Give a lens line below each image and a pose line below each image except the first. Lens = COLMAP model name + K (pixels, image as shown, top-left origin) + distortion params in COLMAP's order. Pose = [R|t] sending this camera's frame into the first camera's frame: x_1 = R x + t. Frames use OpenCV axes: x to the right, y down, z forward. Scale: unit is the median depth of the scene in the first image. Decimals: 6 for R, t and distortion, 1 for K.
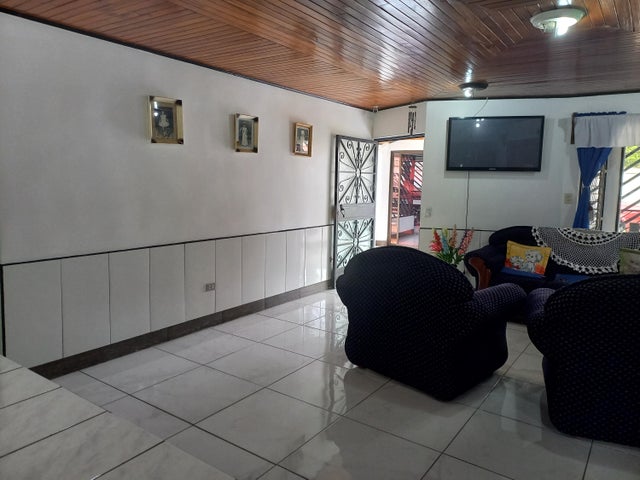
lens RADIAL K [[474.9, 0, 302.5], [0, 474.9, 228.8], [0, 0, 1]] dist [0.068419, -0.072103]
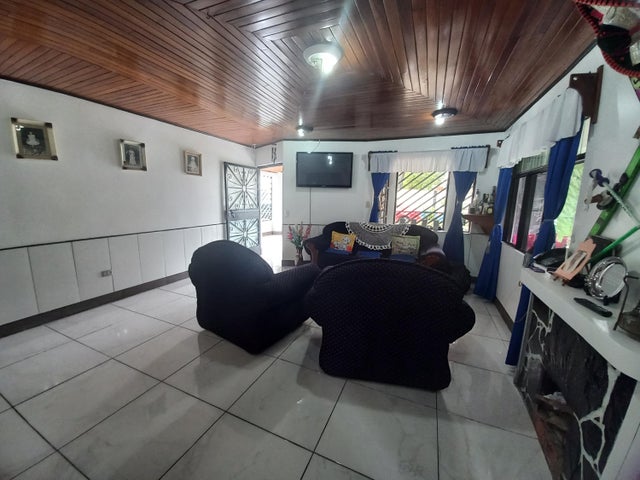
lens RADIAL K [[258.1, 0, 310.1], [0, 258.1, 244.6], [0, 0, 1]] dist [0.000985, -0.010165]
pose [[0.980294, -0.037032, 0.194040, 0.182063], [0.021719, 0.996521, 0.080457, -0.001466], [-0.196345, -0.074657, 0.977689, 0.163593]]
